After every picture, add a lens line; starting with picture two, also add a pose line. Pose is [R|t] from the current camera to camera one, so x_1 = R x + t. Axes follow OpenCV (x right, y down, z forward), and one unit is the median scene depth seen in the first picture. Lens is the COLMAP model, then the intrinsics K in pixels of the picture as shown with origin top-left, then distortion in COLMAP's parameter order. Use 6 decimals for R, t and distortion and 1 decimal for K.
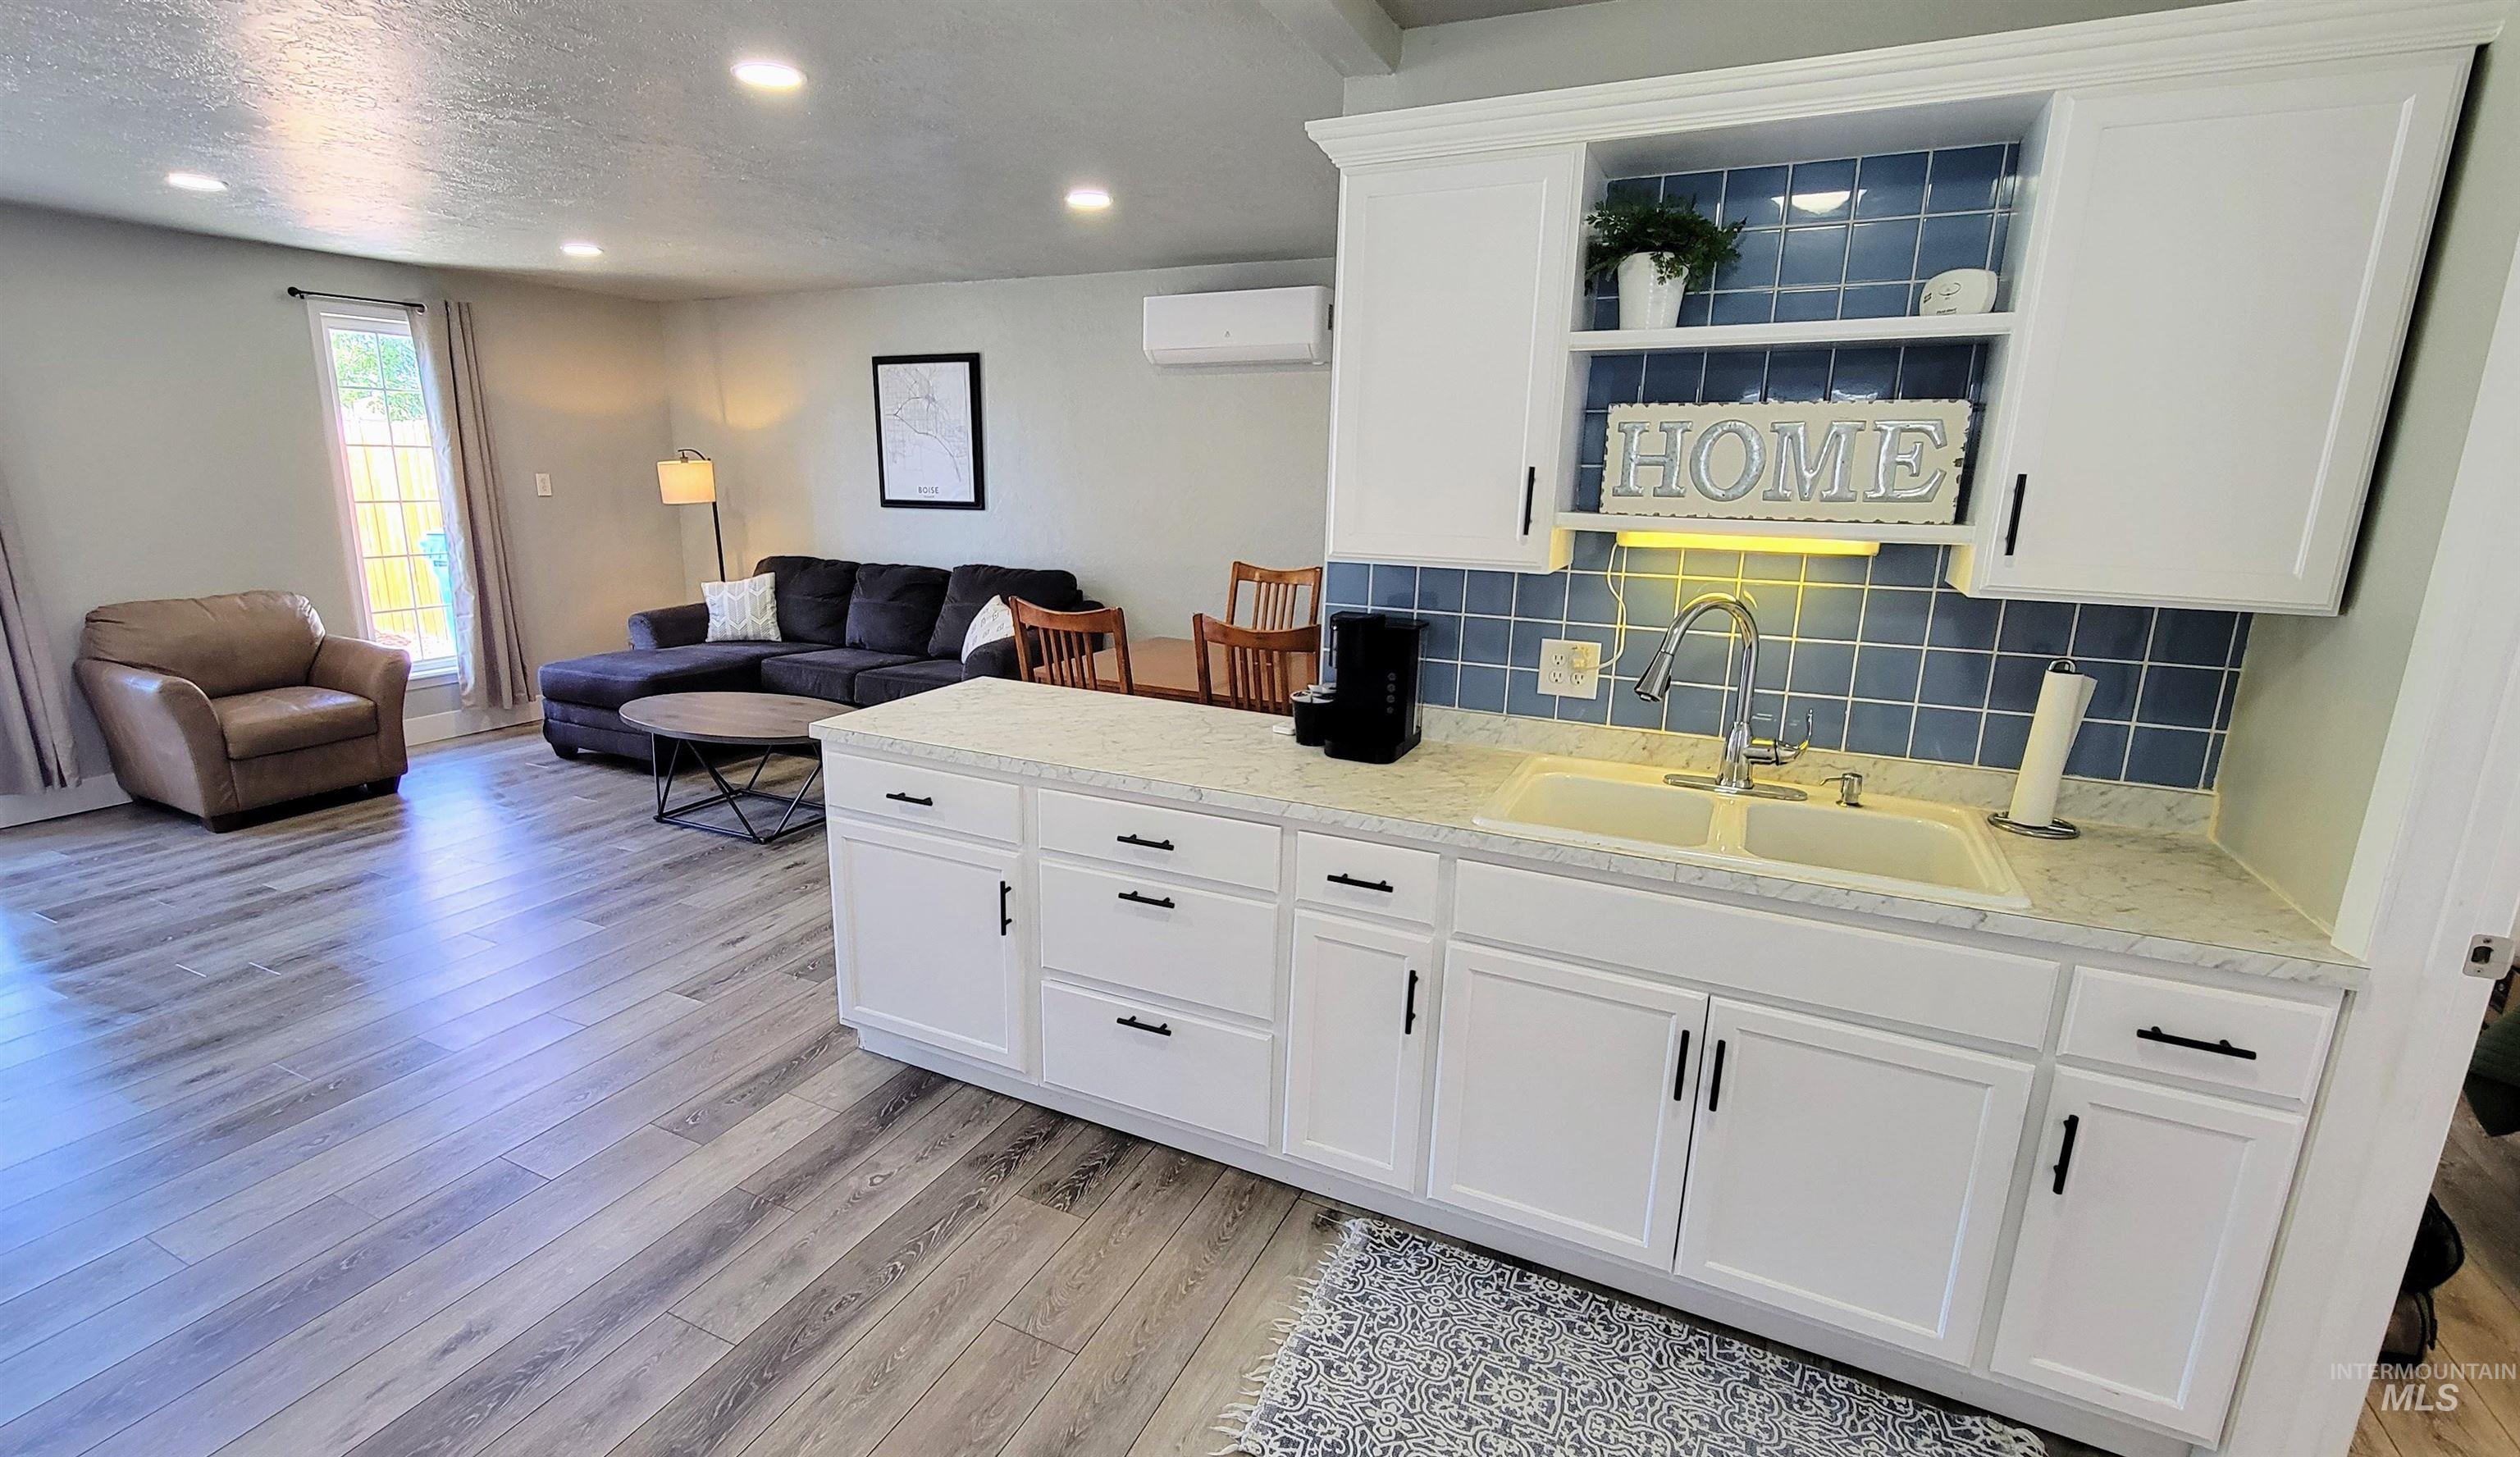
lens RADIAL K [[1133.3, 0, 1191.1], [0, 1133.3, 741.4], [0, 0, 1]] dist [0.001335, -0.003628]
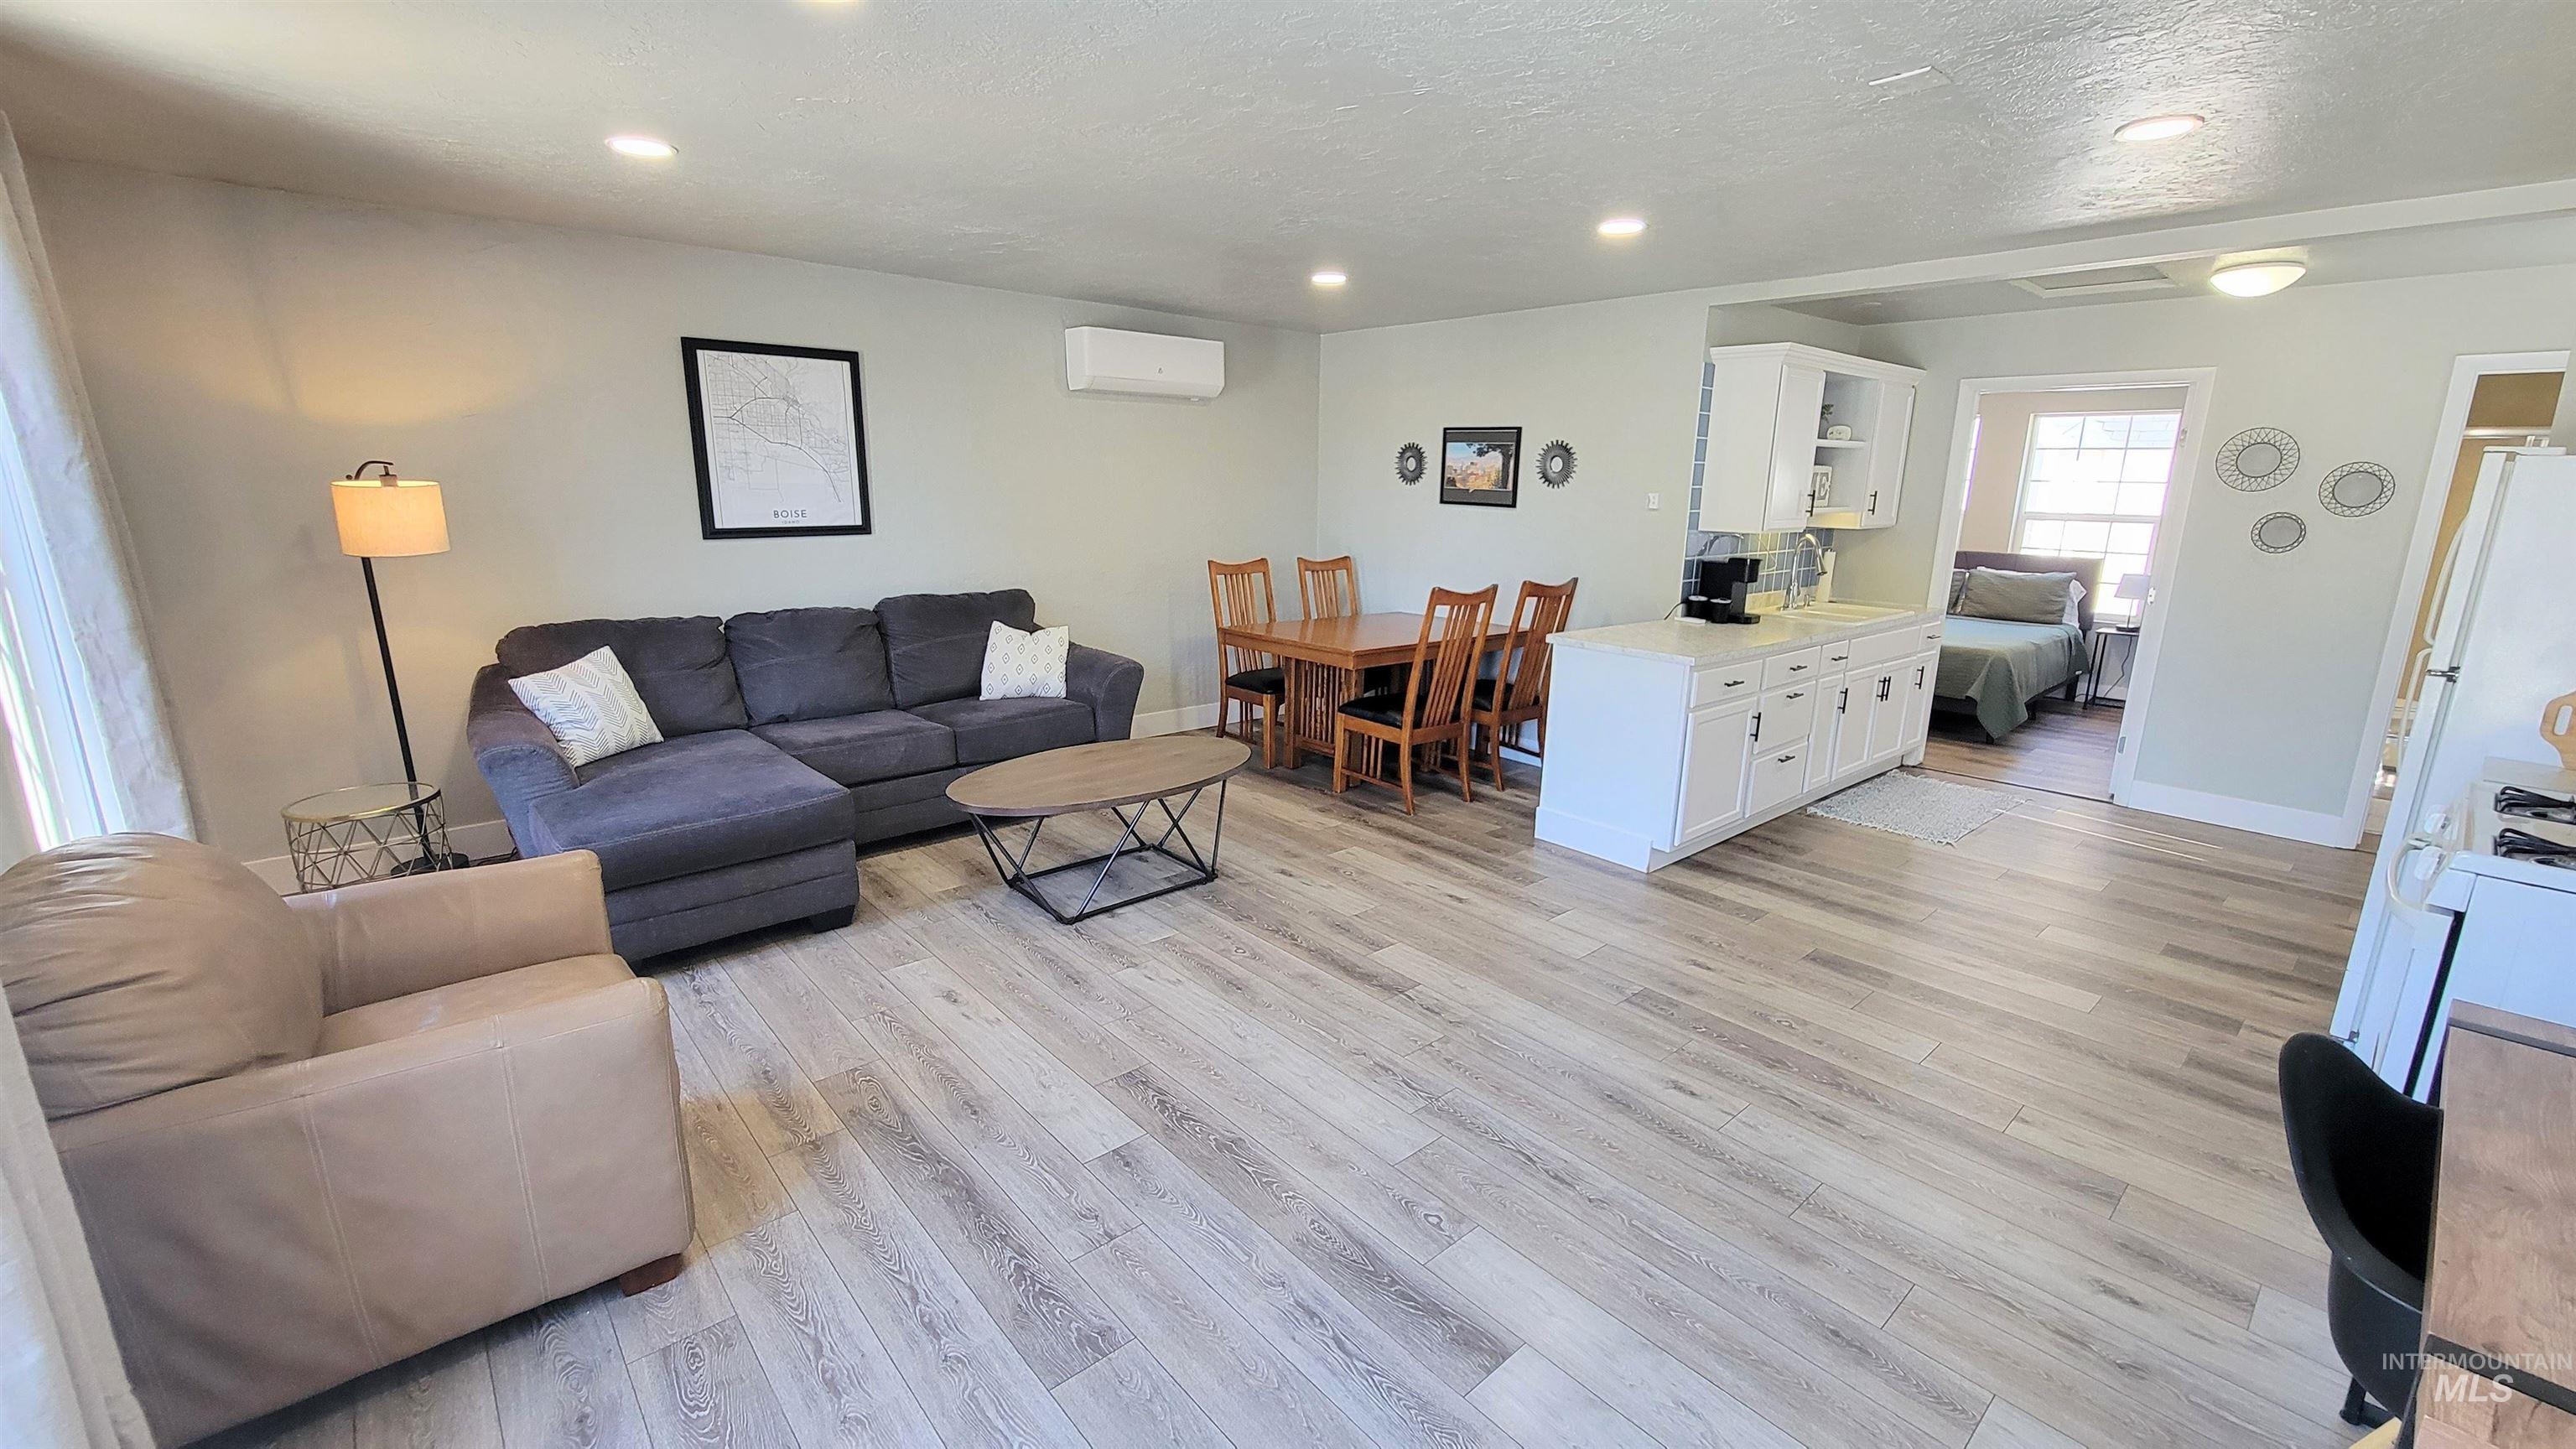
lens RADIAL K [[1049.6, 0, 1299.6], [0, 1049.6, 714.2], [0, 0, 1]] dist [0.004816, -0.000080]
pose [[0.363742, -0.215872, 0.906141, -2.478671], [0.212570, 0.966345, 0.144885, -0.354072], [-0.906921, 0.139917, 0.397388, 1.211165]]
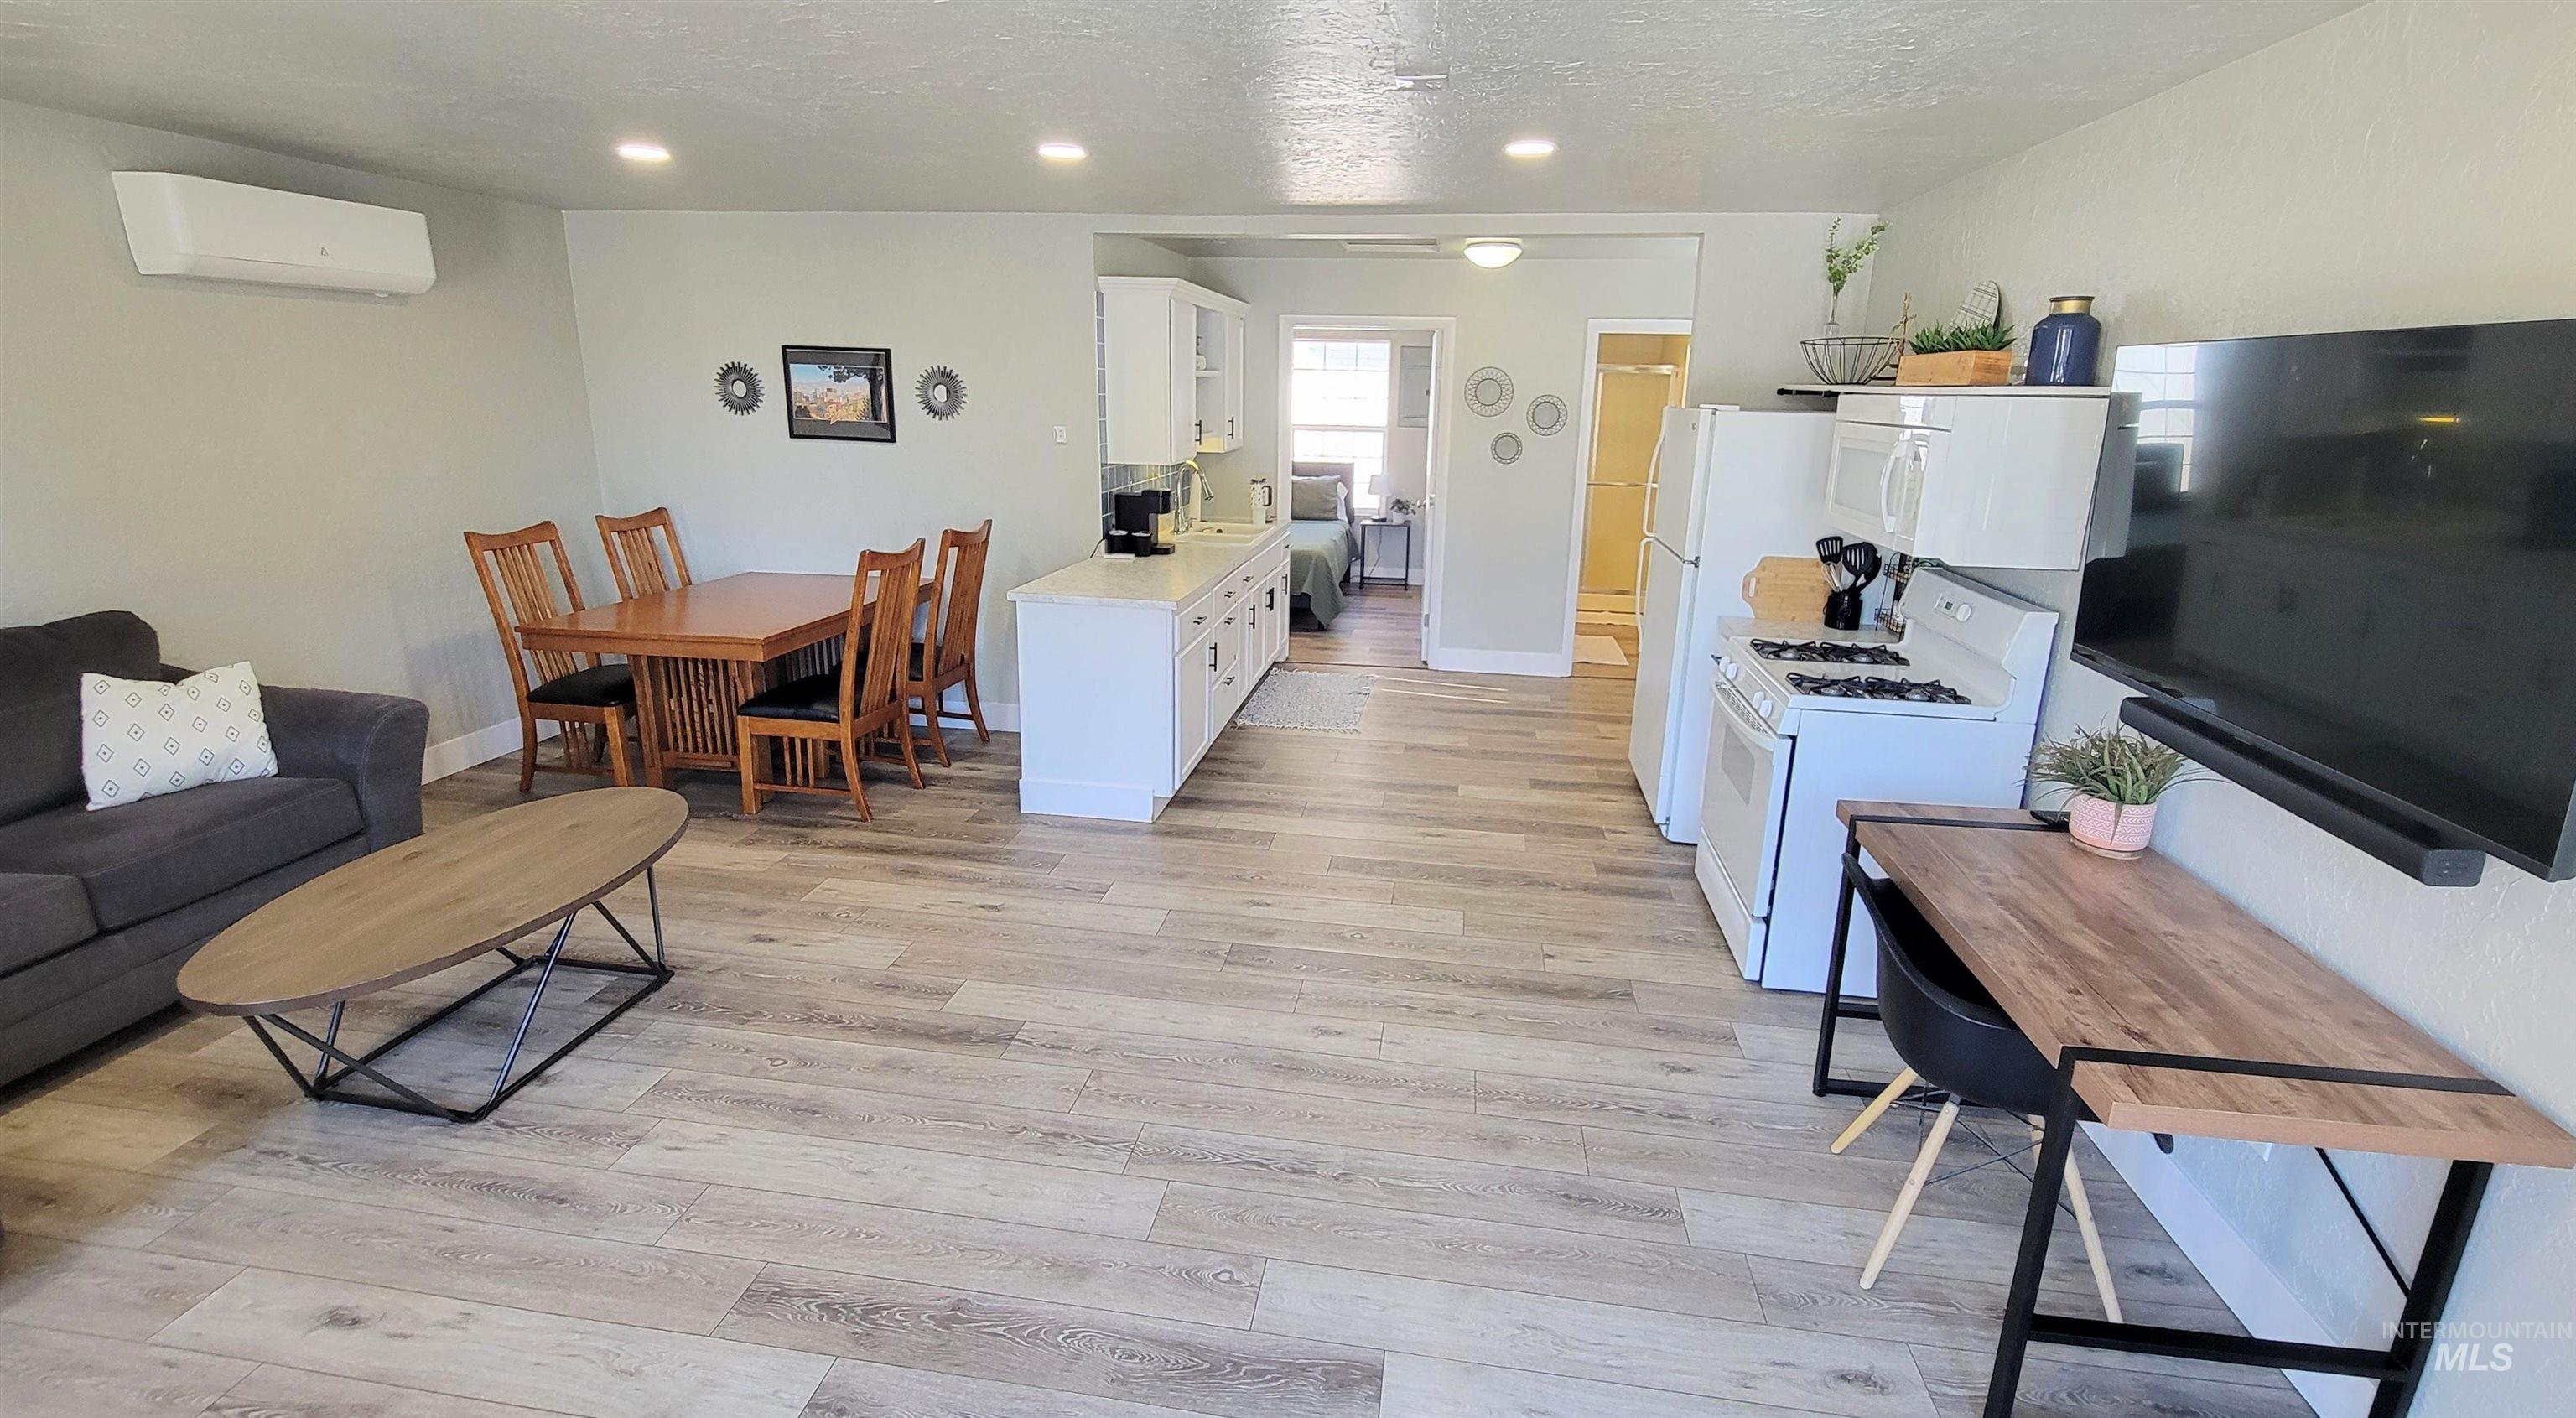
lens RADIAL K [[1101.1, 0, 1309.2], [0, 1101.1, 670.9], [0, 0, 1]] dist [-0.002157, -0.000010]
pose [[-0.320439, -0.260041, 0.910877, -2.385356], [0.201944, 0.920724, 0.333894, -0.526947], [-0.925493, 0.290939, -0.242522, 1.605215]]
